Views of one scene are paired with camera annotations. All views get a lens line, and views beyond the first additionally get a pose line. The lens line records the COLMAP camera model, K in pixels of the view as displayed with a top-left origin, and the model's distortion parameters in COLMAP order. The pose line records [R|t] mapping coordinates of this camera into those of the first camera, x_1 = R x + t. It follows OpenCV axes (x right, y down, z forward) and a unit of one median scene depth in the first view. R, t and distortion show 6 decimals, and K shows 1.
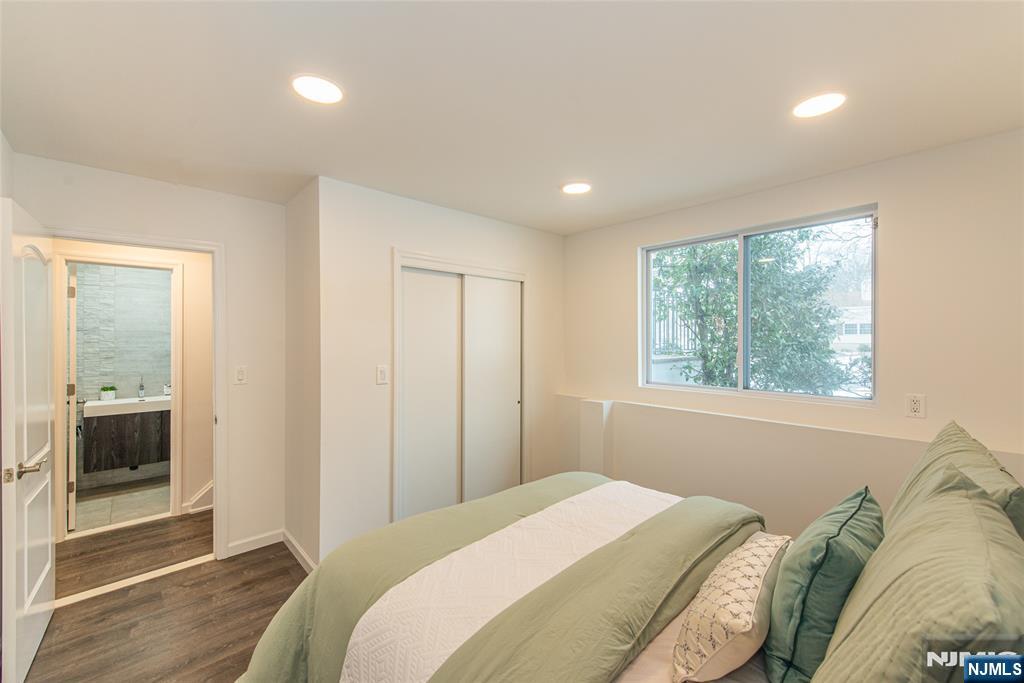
lens RADIAL K [[404.5, 0, 509.7], [0, 404.5, 337.5], [0, 0, 1]] dist [-0.016443, -0.000208]
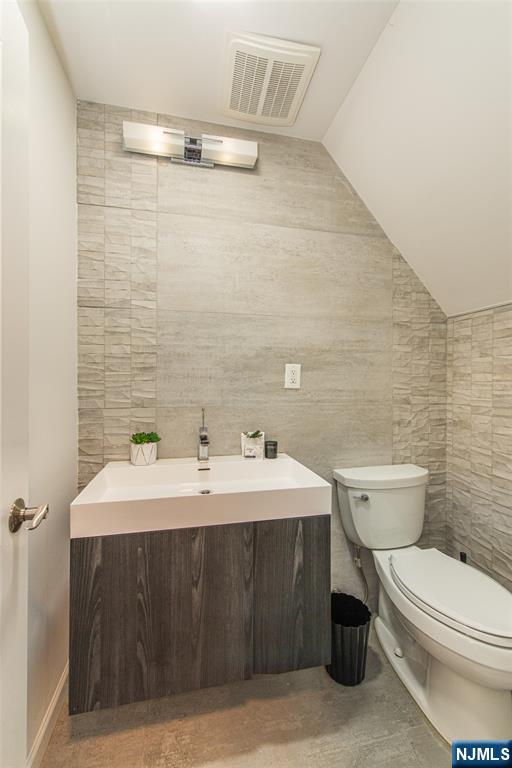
lens RADIAL K [[303.3, 0, 256.6], [0, 303.3, 382.5], [0, 0, 1]] dist [-0.016443, -0.000208]
pose [[0.860417, 0.001200, -0.509590, -0.736981], [0.000909, 0.999992, 0.003890, 0.066976], [0.509590, -0.003810, 0.860409, 0.779509]]
